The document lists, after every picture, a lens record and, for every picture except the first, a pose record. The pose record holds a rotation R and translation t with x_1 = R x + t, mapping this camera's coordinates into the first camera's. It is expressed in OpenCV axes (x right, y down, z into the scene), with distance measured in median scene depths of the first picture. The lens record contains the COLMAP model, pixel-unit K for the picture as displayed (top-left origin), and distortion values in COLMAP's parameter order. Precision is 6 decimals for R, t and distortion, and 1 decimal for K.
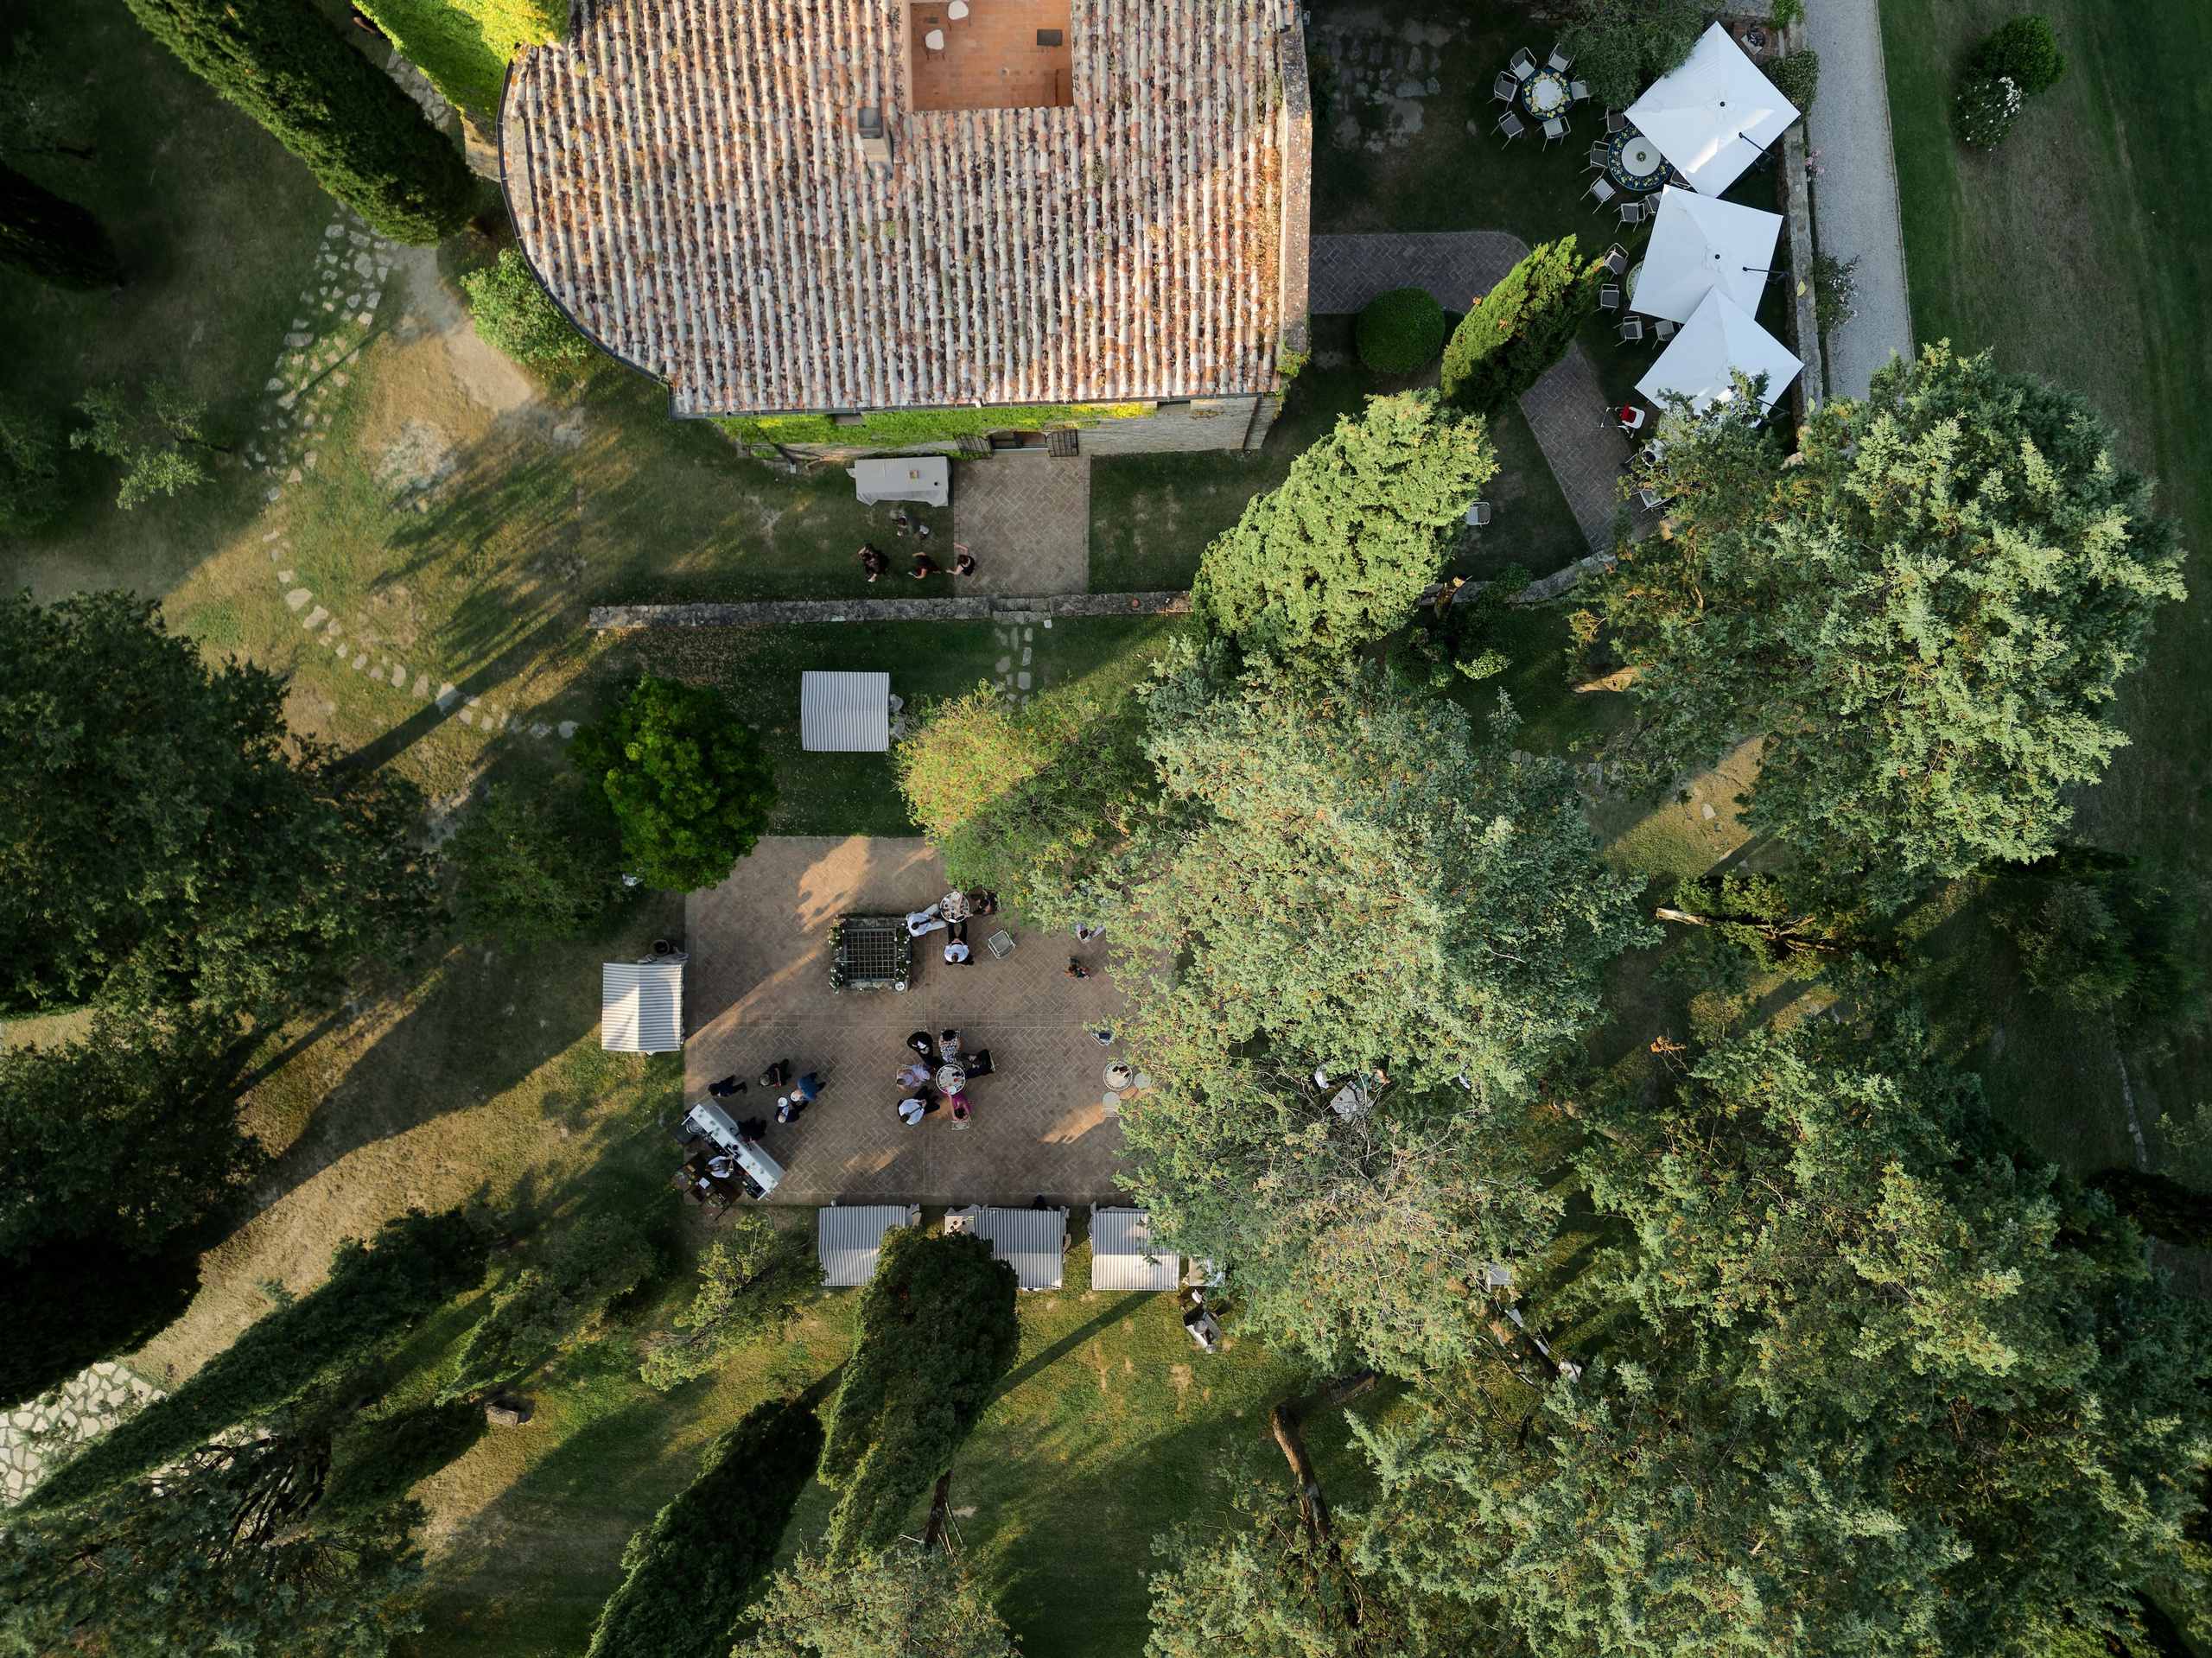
lens RADIAL K [[1735.9, 0, 1105.1], [0, 1735.9, 907.8], [0, 0, 1]] dist [0.012917, -0.003327]
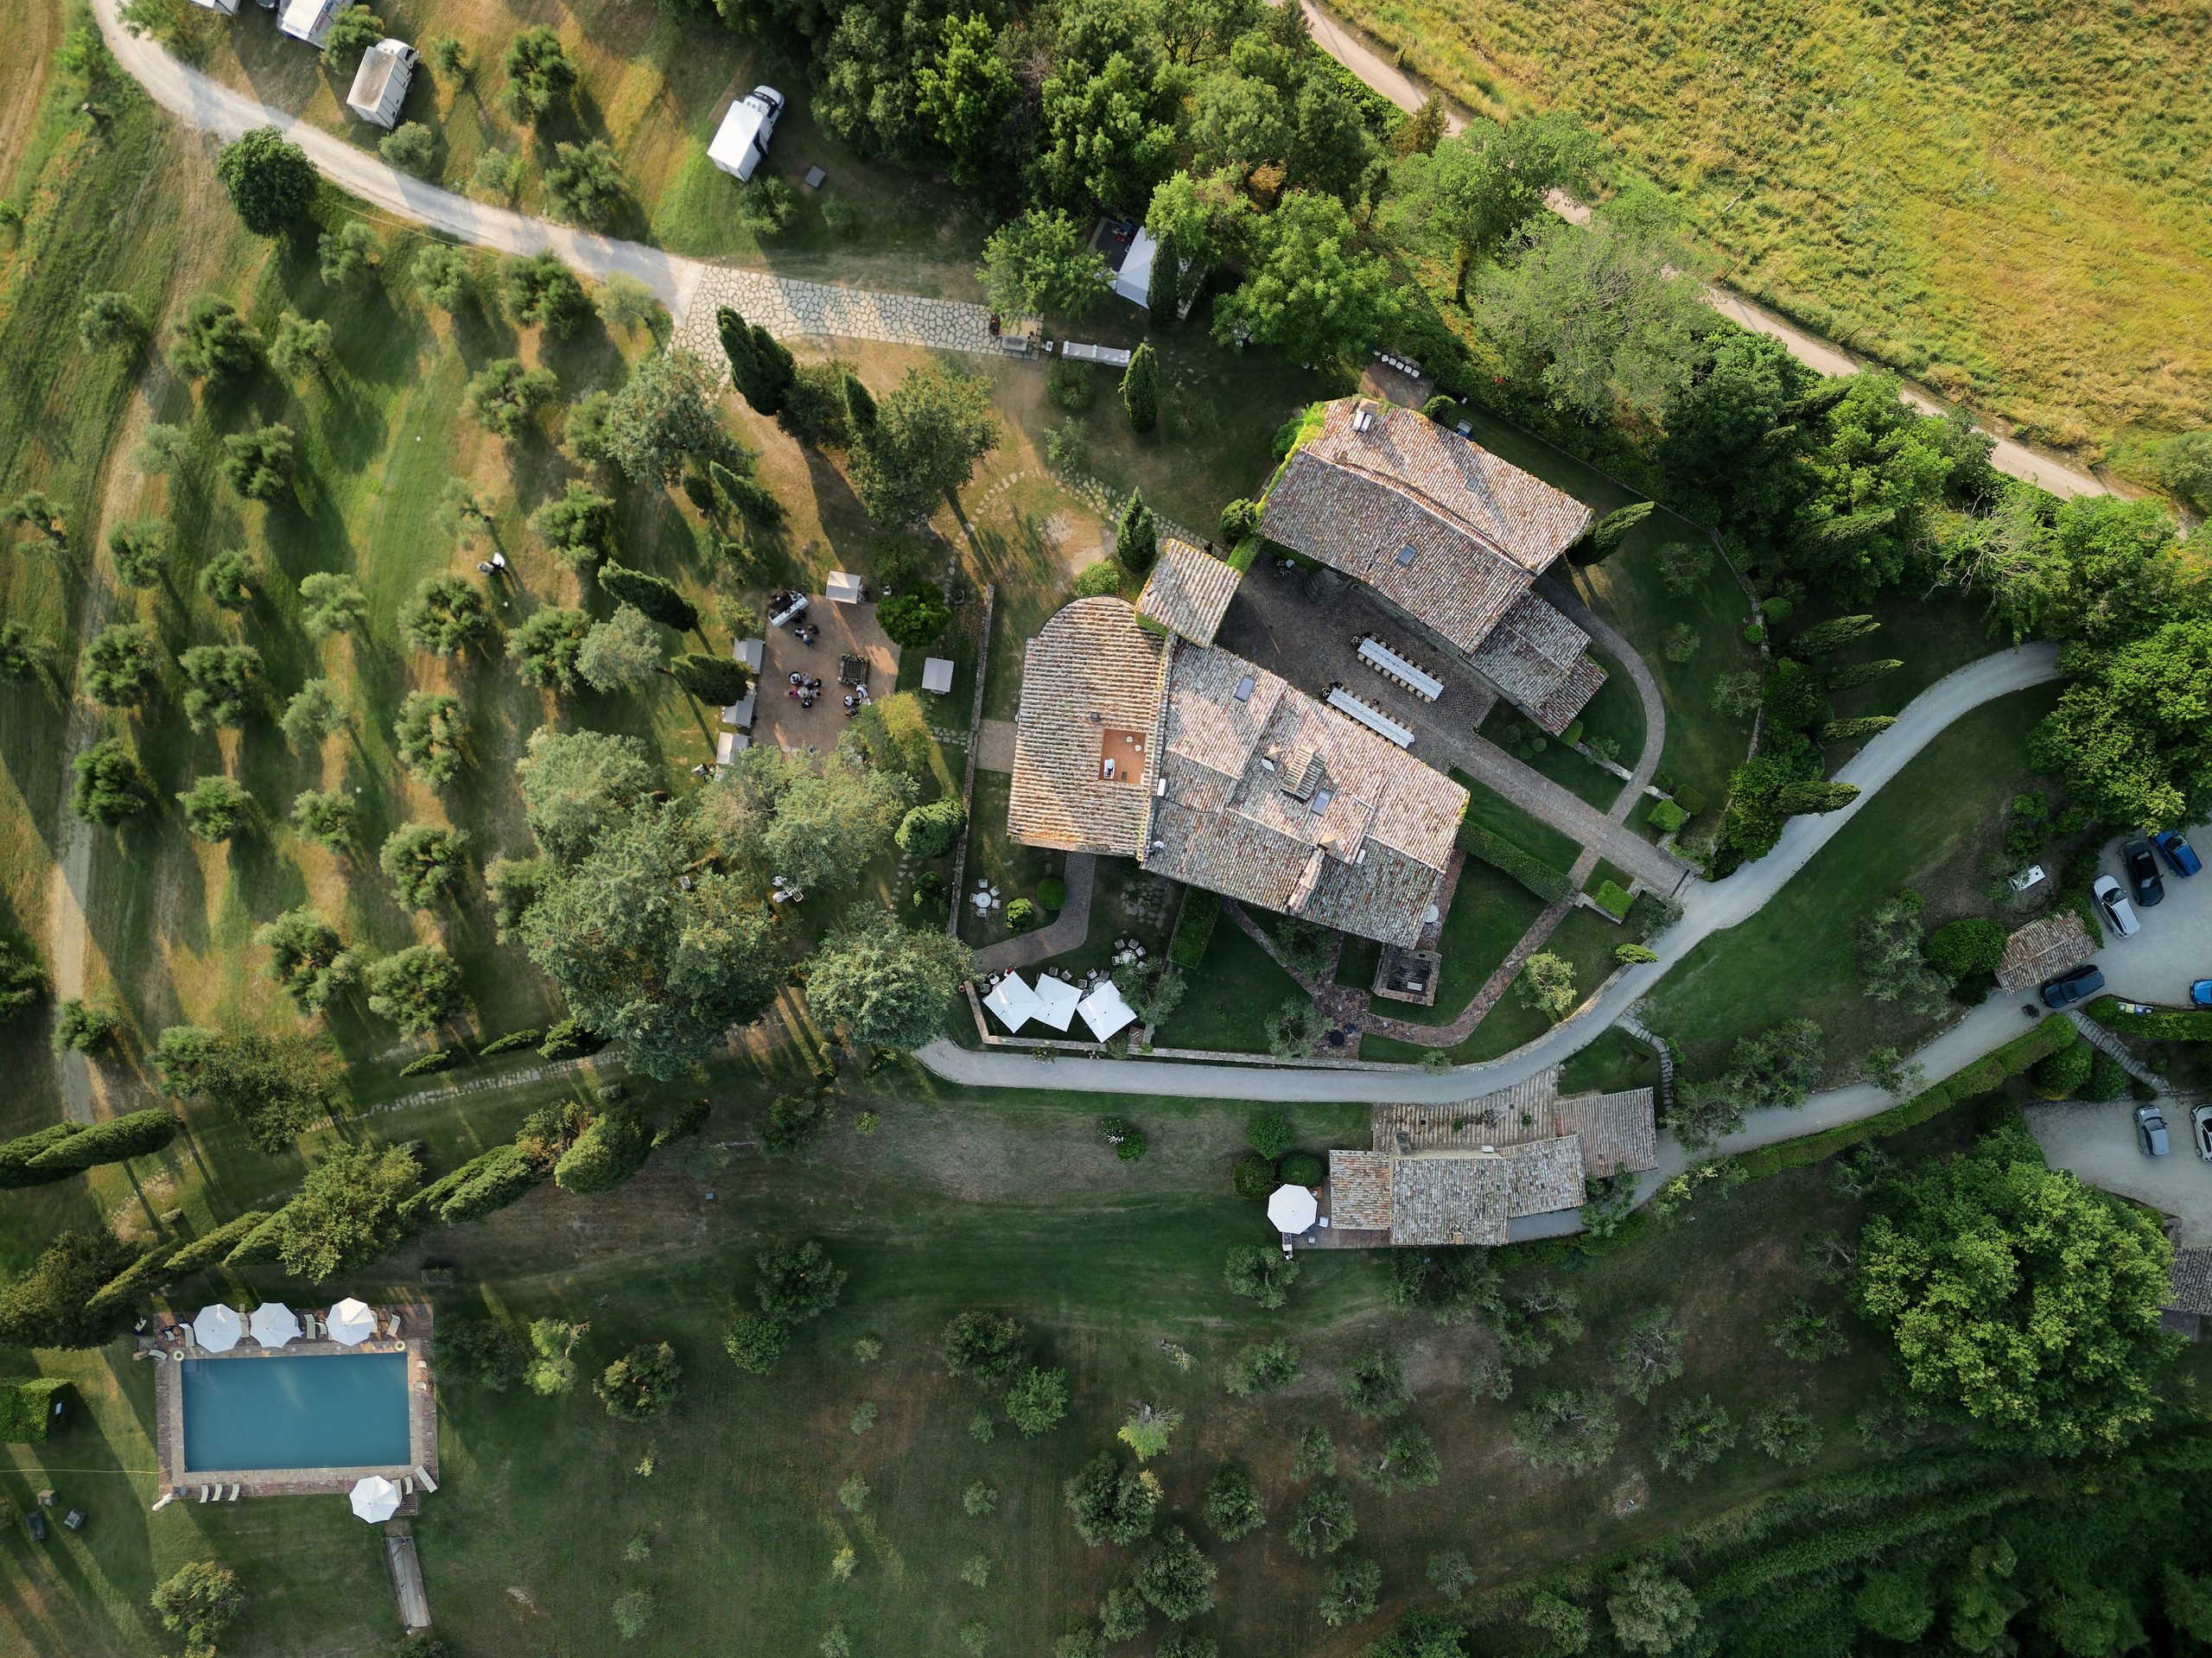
lens RADIAL K [[1634.6, 0, 1035.0], [0, 1634.6, 831.6], [0, 0, 1]] dist [0.025635, -0.011419]
pose [[-0.141979, 0.989709, 0.017842, 0.031615], [-0.989855, -0.141856, -0.007992, -0.280817], [-0.005378, -0.018795, 0.999809, -1.627737]]
